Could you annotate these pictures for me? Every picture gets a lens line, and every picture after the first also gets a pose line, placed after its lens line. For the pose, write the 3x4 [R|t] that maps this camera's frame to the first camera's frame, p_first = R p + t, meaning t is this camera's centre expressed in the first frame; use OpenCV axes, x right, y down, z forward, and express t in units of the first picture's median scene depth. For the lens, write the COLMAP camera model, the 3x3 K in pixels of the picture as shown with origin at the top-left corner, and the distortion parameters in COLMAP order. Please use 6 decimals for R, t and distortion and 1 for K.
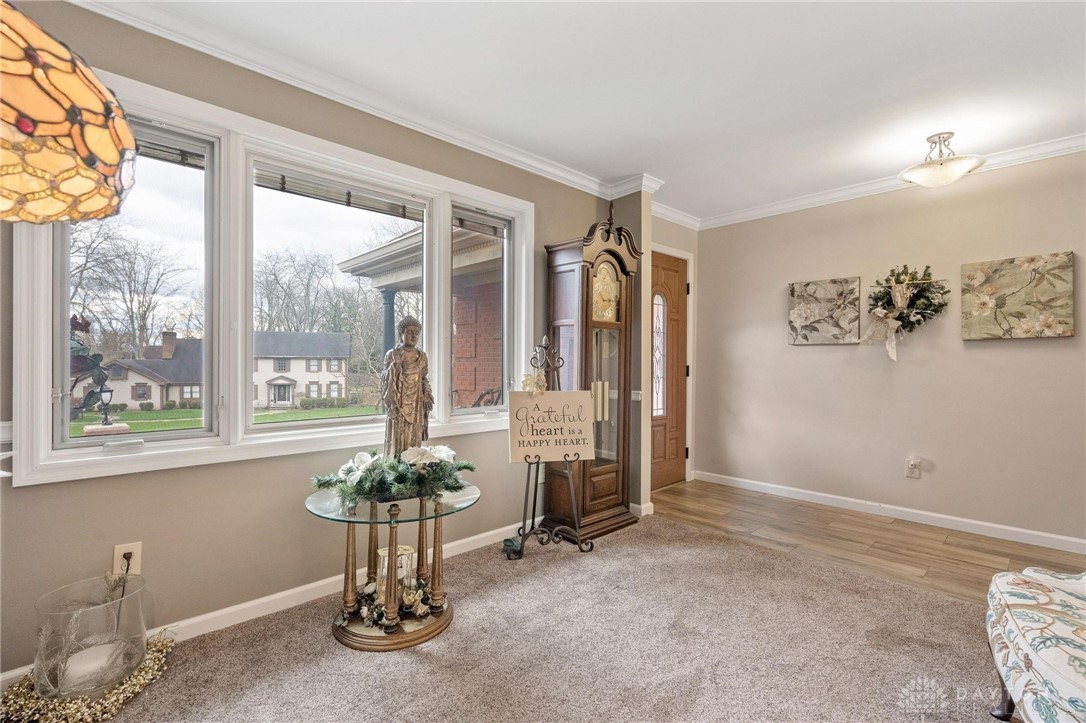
lens RADIAL K [[489.8, 0, 543.0], [0, 489.8, 361.5], [0, 0, 1]] dist [0.031597, 0.000030]
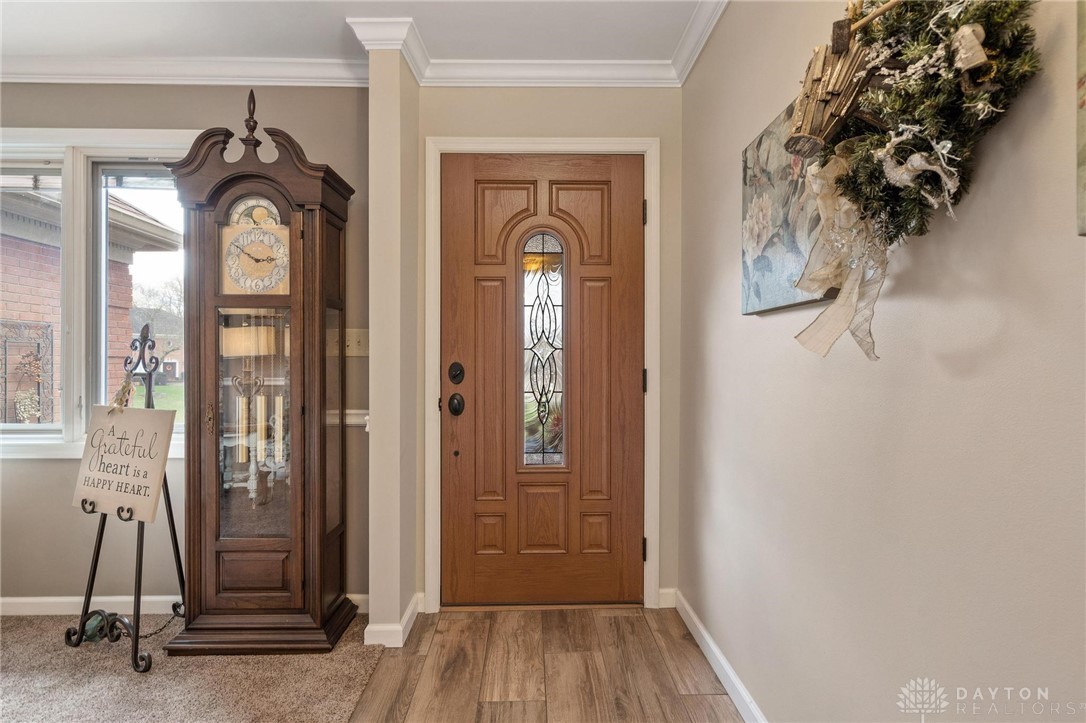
lens RADIAL K [[568.4, 0, 543.0], [0, 568.4, 361.5], [0, 0, 1]] dist [-0.001693, -0.000346]
pose [[0.739304, -0.004906, -0.673354, 0.794365], [0.003043, 0.999988, -0.003944, 0.002854], [0.673365, 0.000867, 0.739310, 0.684064]]
